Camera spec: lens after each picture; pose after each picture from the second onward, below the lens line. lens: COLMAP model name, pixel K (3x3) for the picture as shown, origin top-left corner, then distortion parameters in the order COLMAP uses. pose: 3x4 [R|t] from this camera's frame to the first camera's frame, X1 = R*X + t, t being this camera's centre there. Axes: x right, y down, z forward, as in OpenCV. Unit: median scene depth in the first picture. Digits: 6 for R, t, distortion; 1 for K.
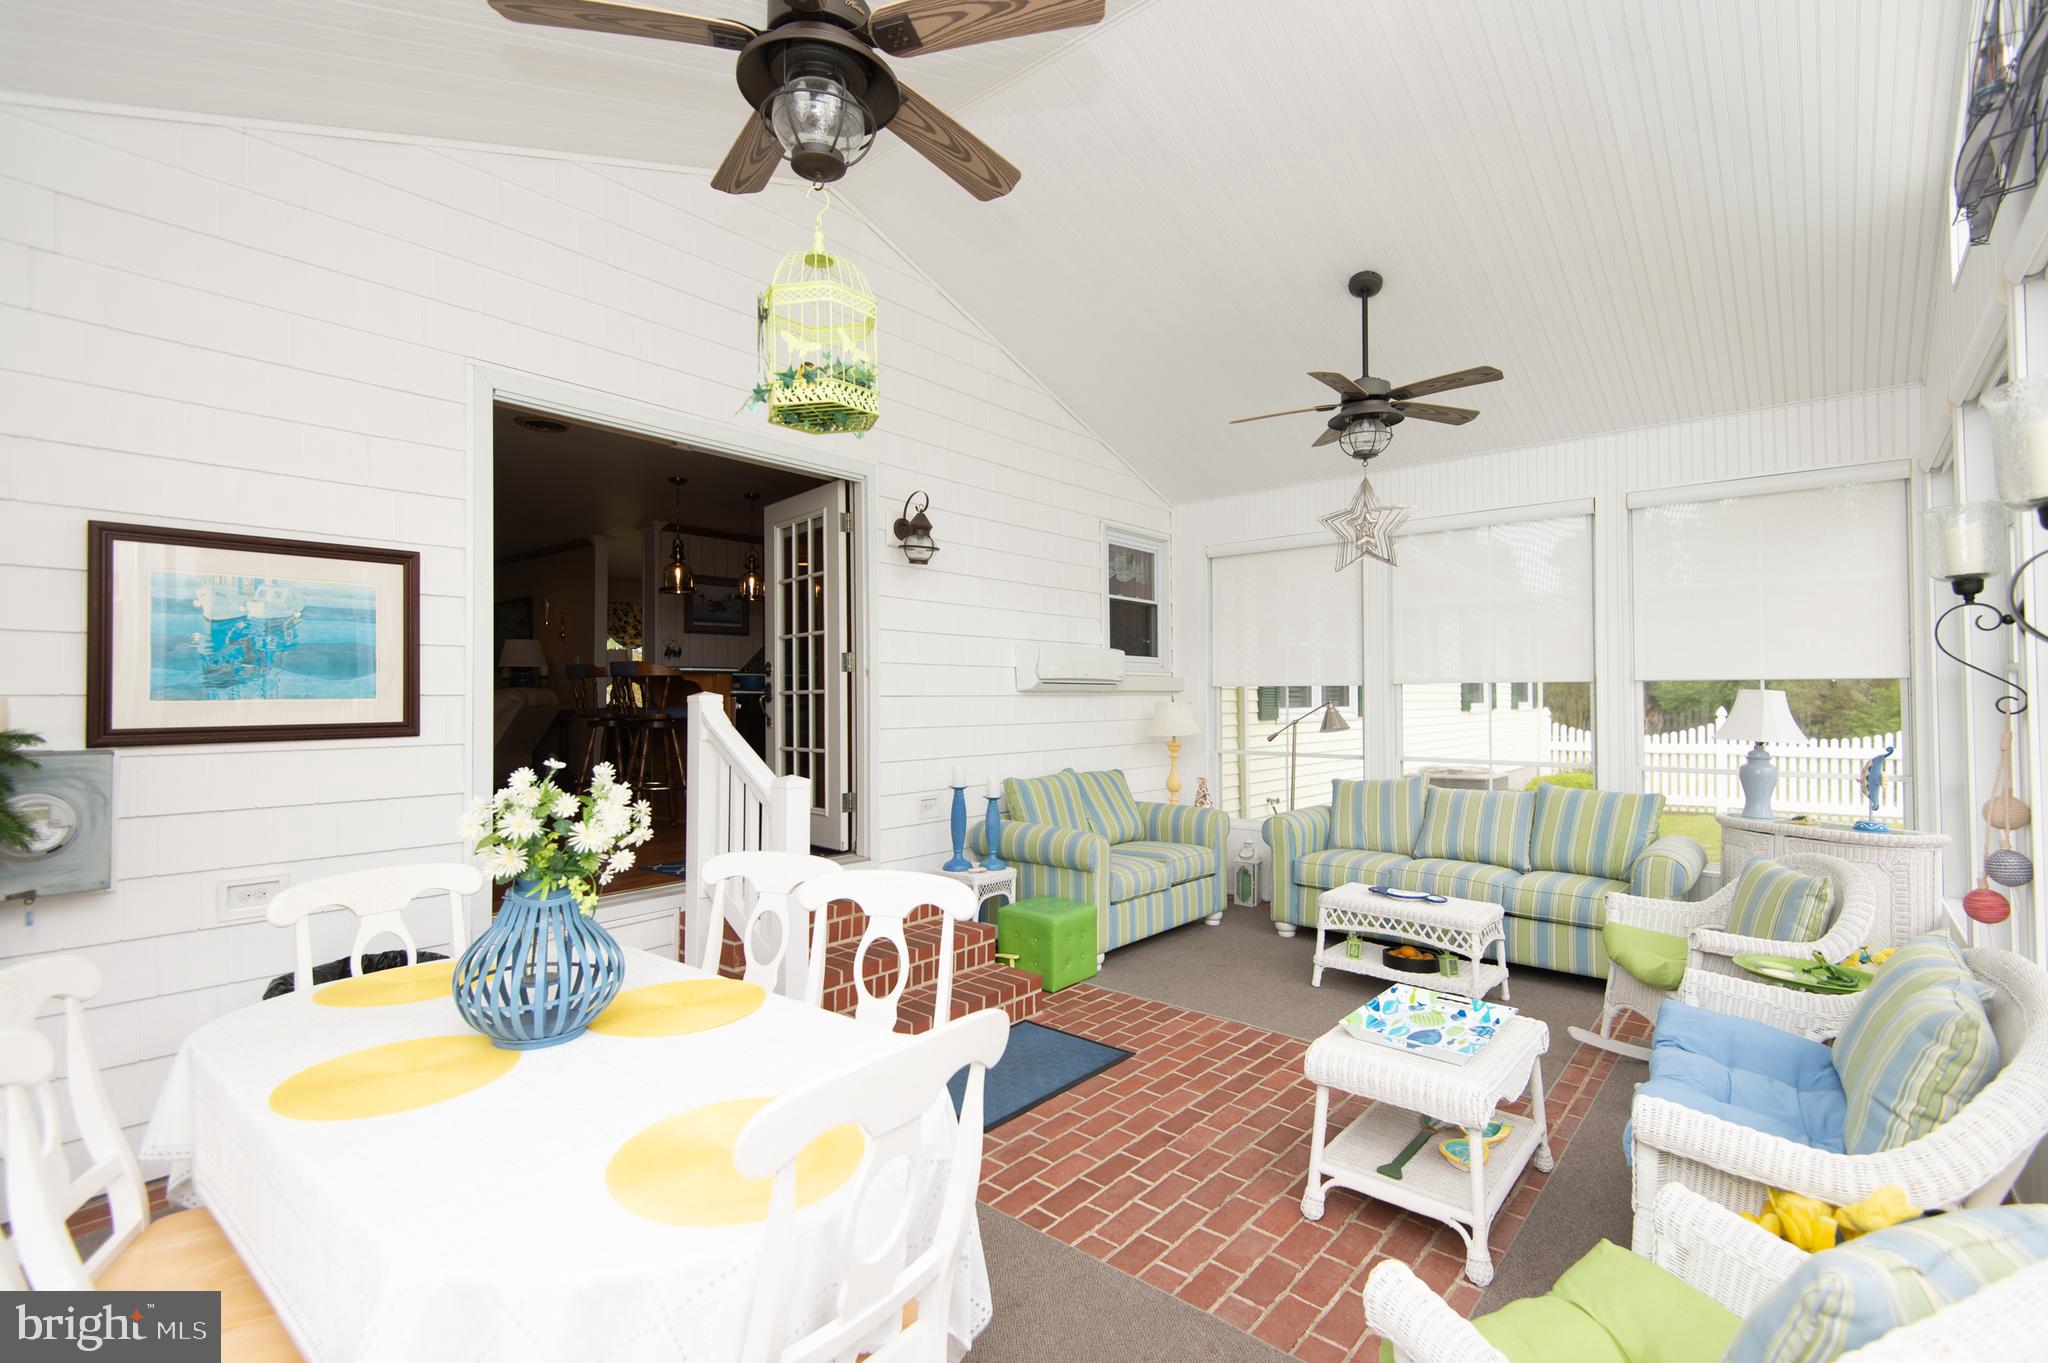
lens RADIAL K [[926.0, 0, 1028.2], [0, 926.0, 684.5], [0, 0, 1]] dist [0.036204, -0.026036]
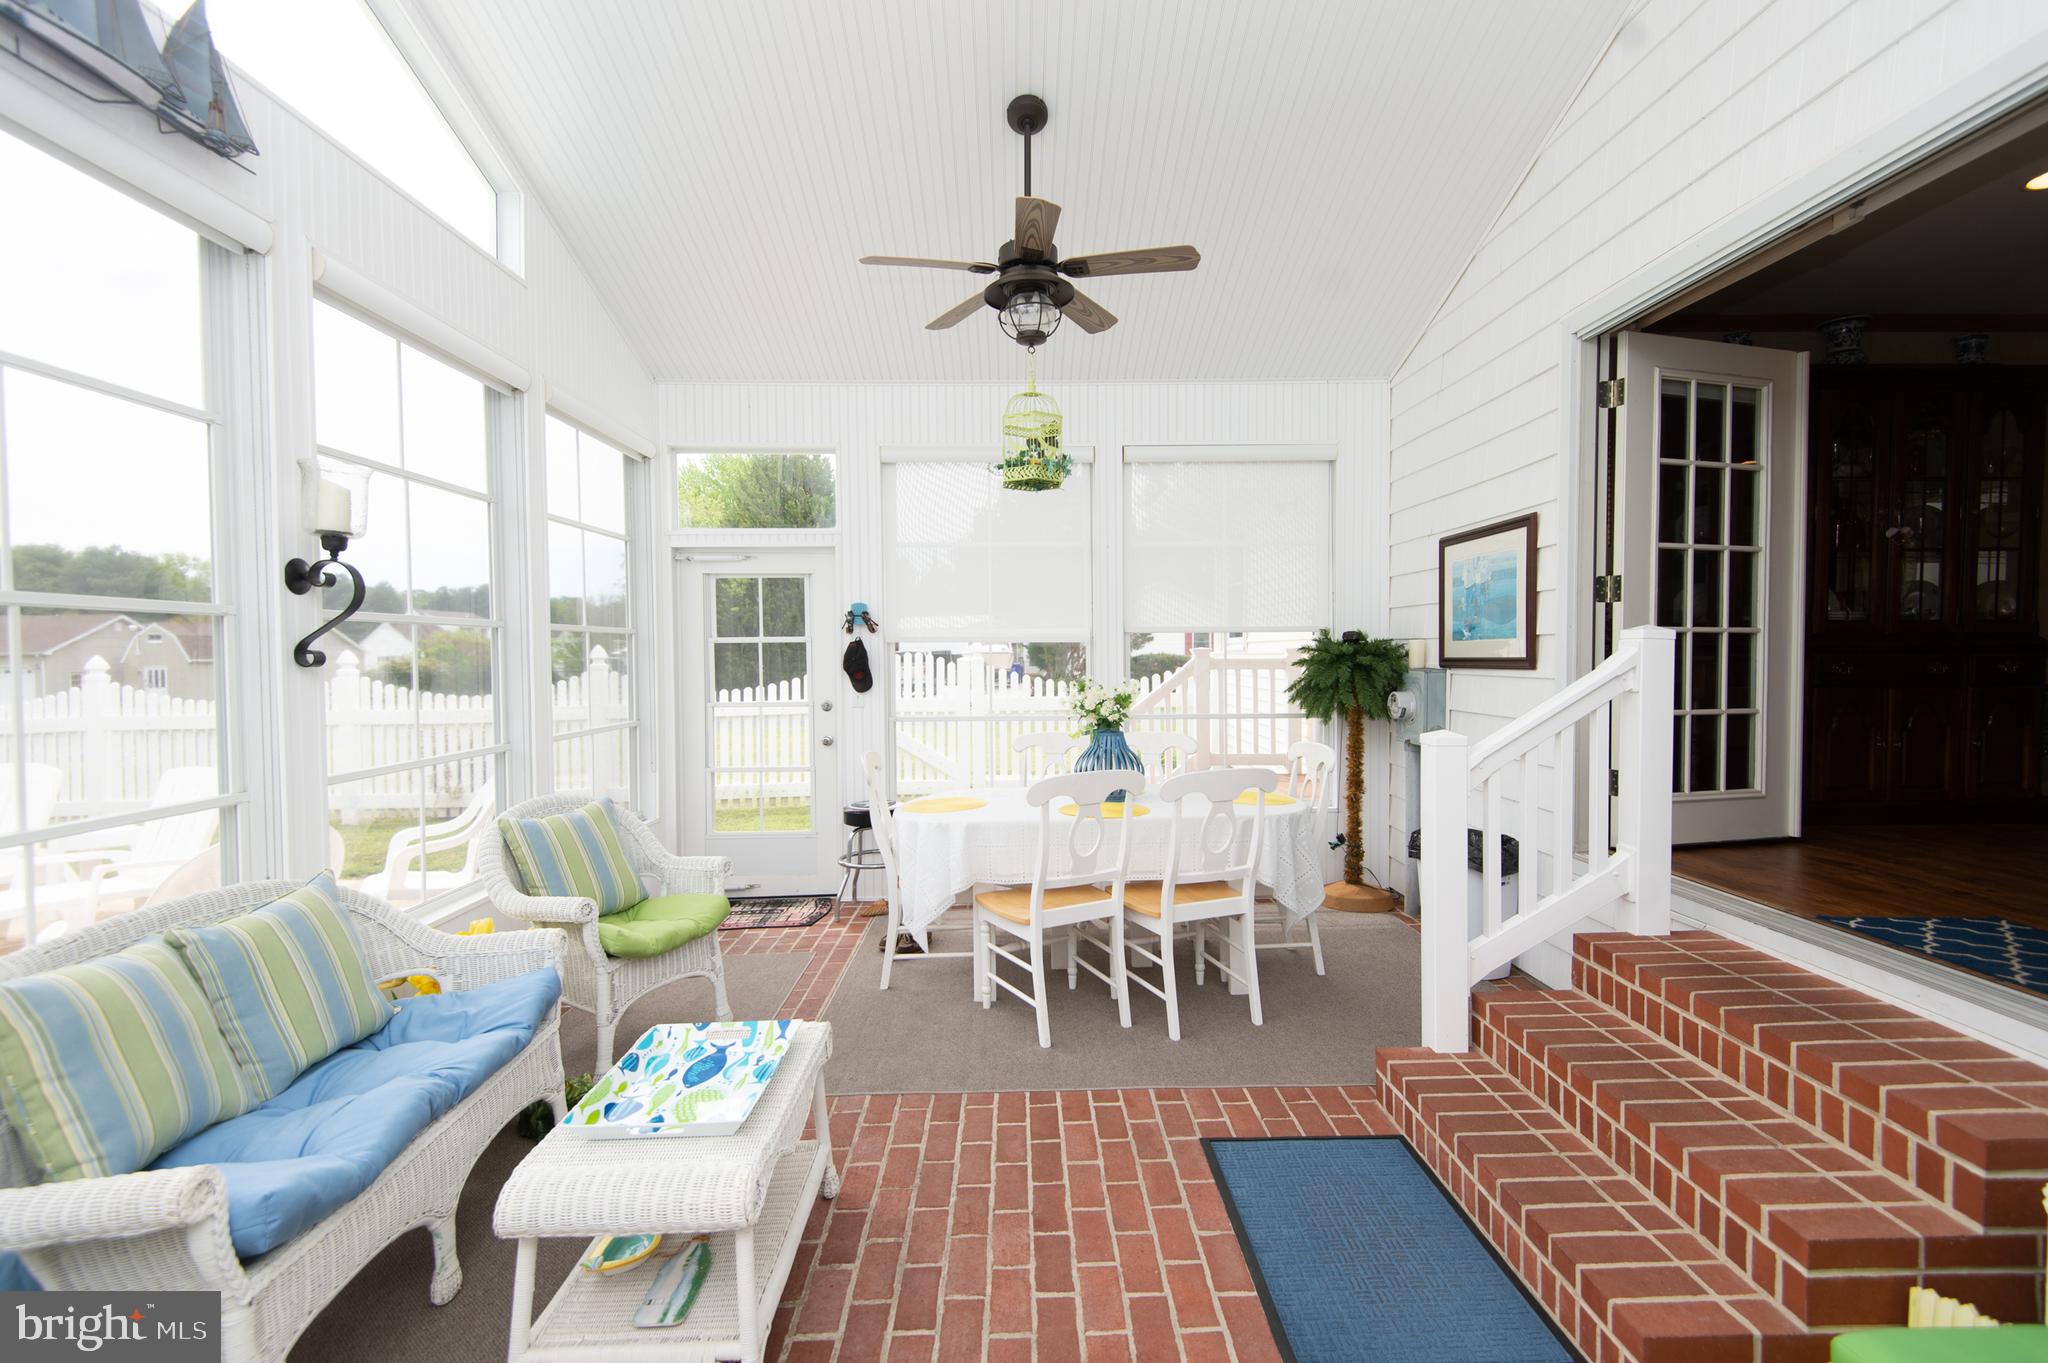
lens RADIAL K [[916.4, 0, 1027.0], [0, 916.4, 680.7], [0, 0, 1]] dist [0.039183, -0.026827]
pose [[-0.751145, 0.030919, -0.659413, 0.474095], [0.019744, 0.999508, 0.024375, 0.022139], [0.659842, 0.005290, -0.751385, 1.154471]]
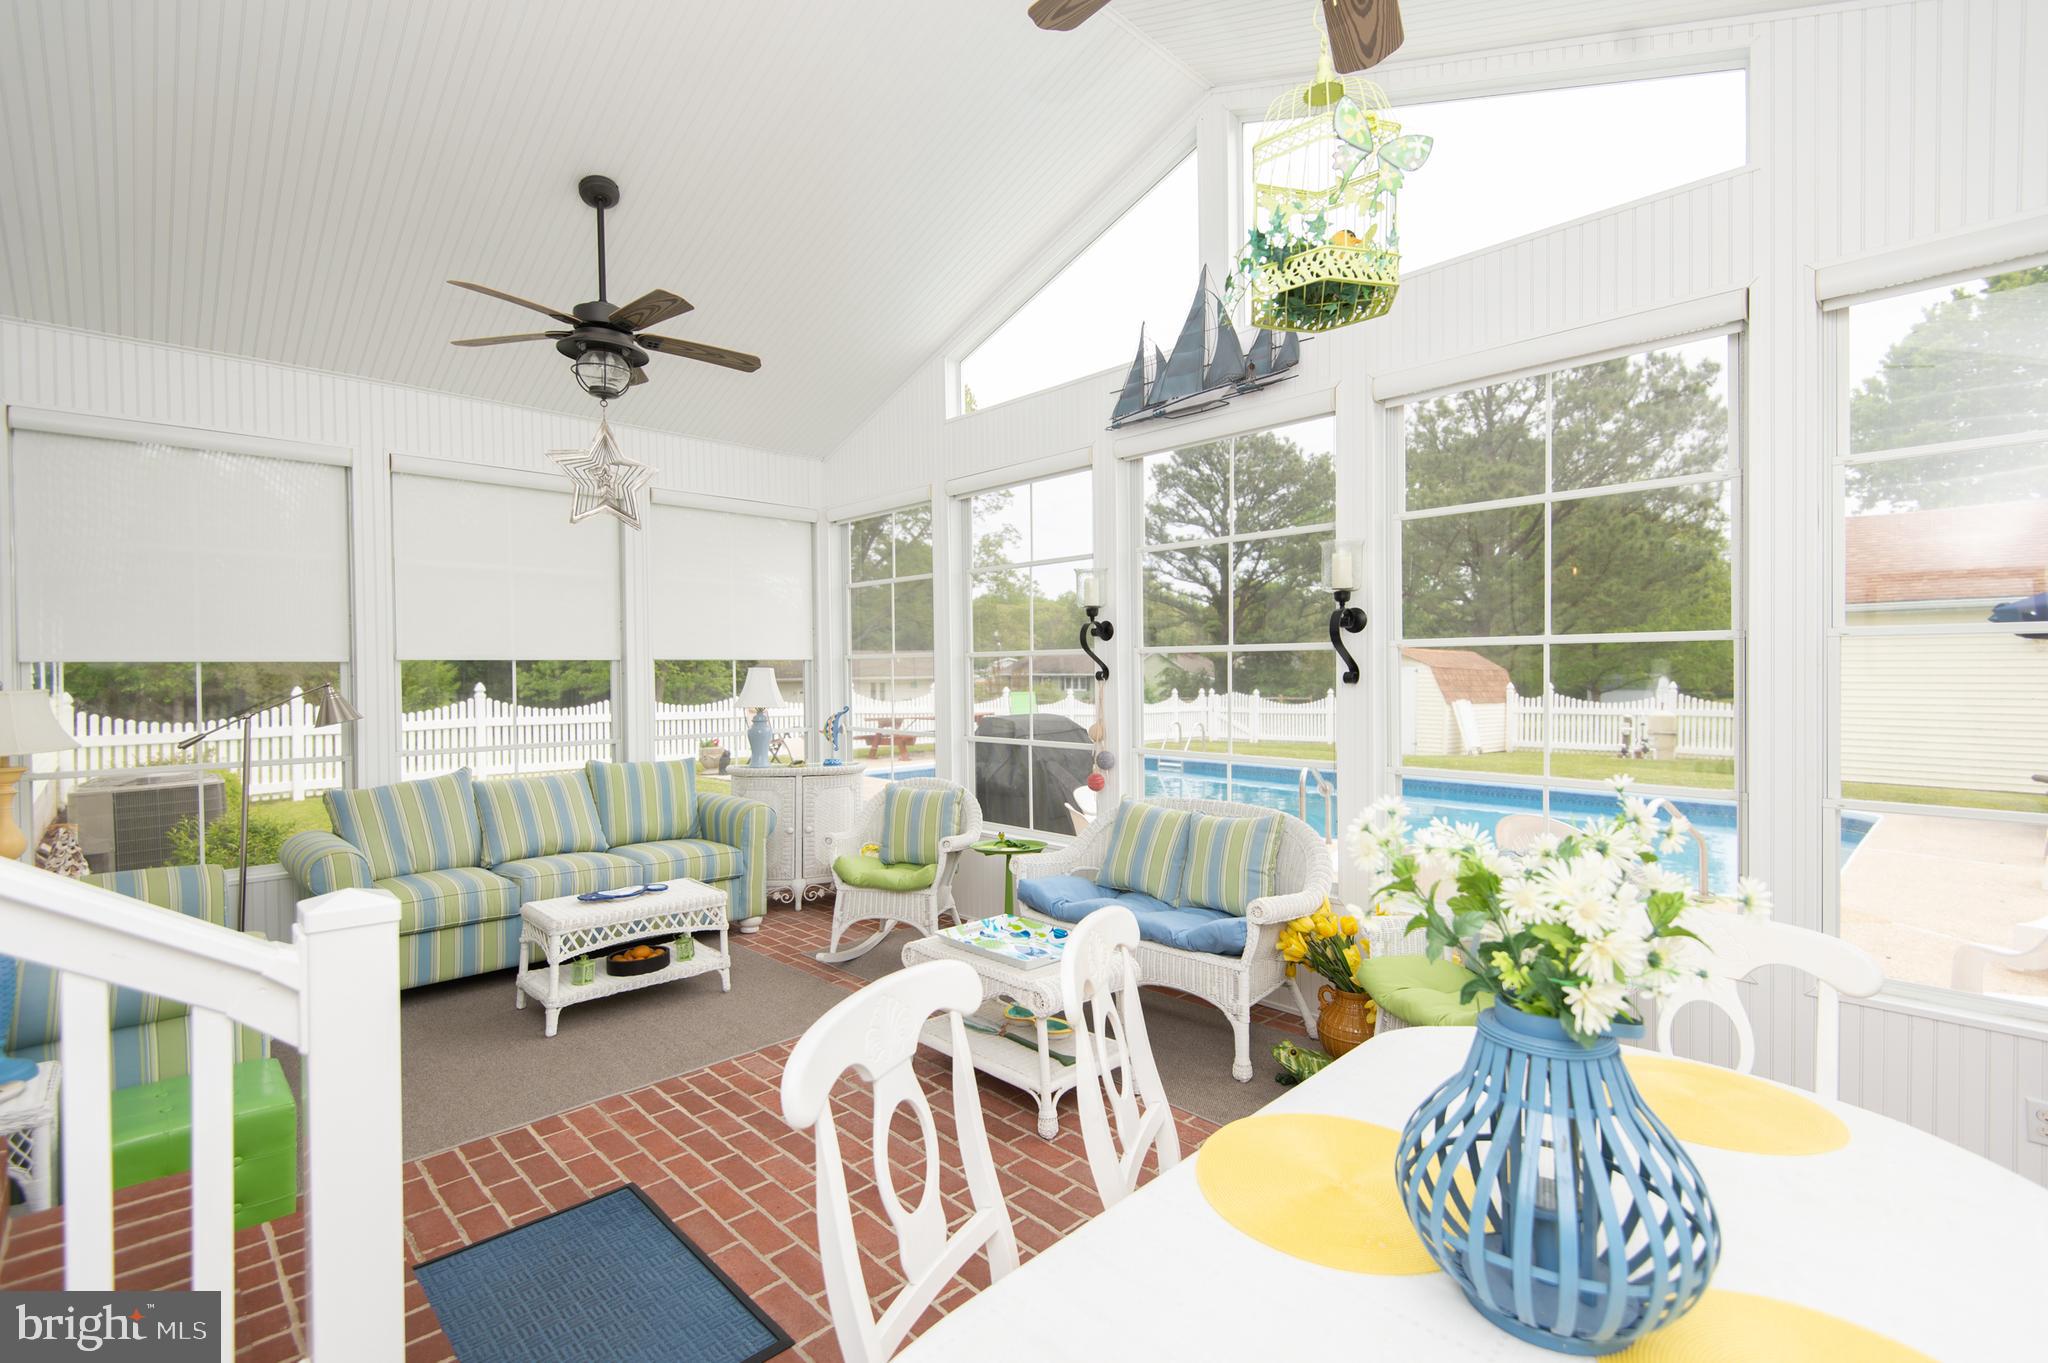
lens RADIAL K [[926.0, 0, 1028.2], [0, 926.0, 684.5], [0, 0, 1]] dist [0.036204, -0.026036]
pose [[0.091707, -0.015861, 0.995660, -0.508165], [-0.005084, 0.999853, 0.016396, 0.006153], [-0.995773, -0.006566, 0.091613, 0.583768]]
